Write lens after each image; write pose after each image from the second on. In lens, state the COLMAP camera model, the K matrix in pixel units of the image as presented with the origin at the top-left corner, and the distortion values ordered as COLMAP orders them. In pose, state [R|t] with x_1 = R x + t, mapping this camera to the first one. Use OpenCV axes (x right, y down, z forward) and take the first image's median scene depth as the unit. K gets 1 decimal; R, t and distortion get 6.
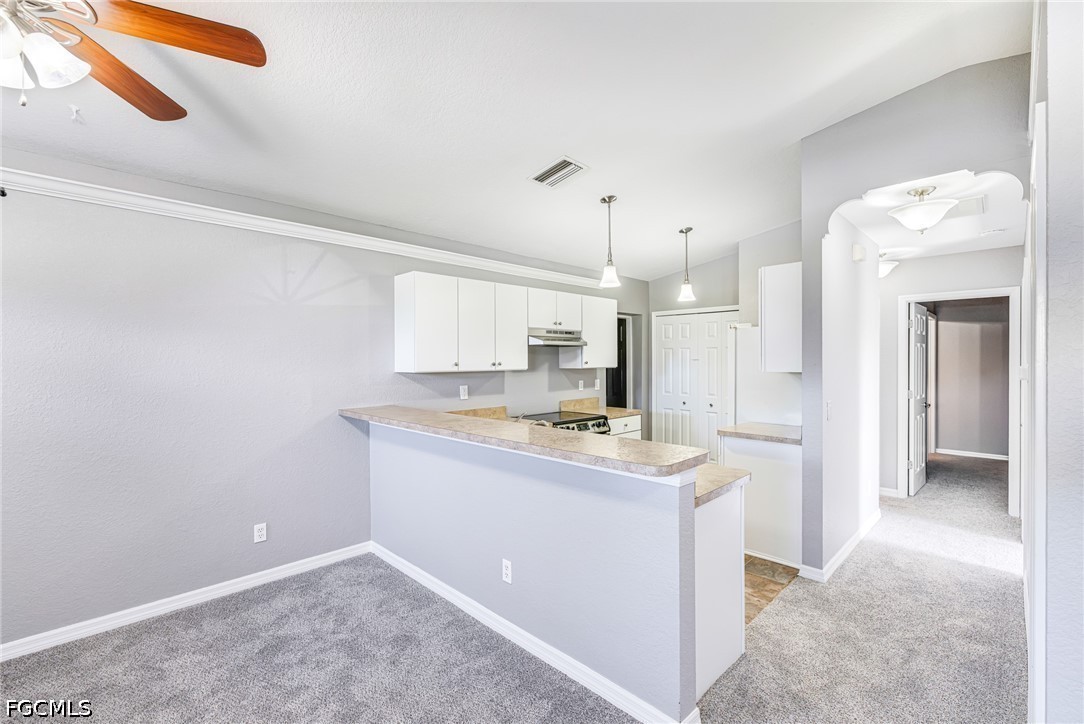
lens RADIAL K [[472.1, 0, 542.7], [0, 472.1, 356.5], [0, 0, 1]] dist [-0.001660, -0.000316]
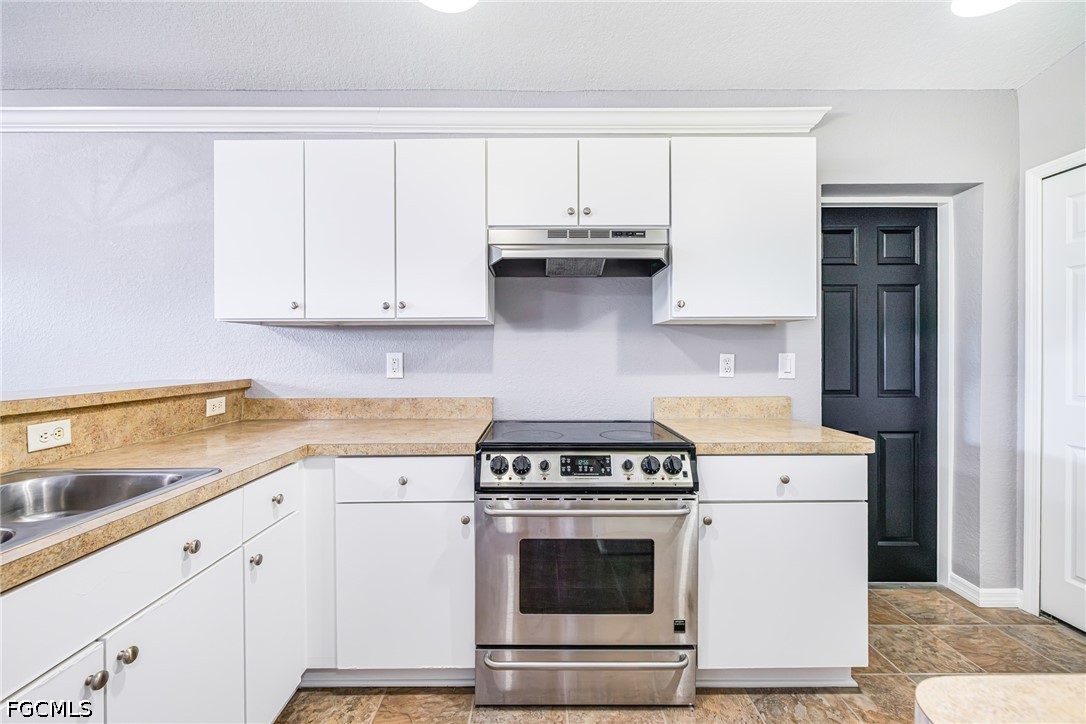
lens RADIAL K [[473.0, 0, 543.7], [0, 473.0, 356.5], [0, 0, 1]] dist [-0.001660, -0.000316]
pose [[0.708227, 0.007588, -0.705944, 0.329052], [0.004381, 0.999876, 0.015143, 0.057022], [0.705971, -0.013817, 0.708106, 0.716466]]
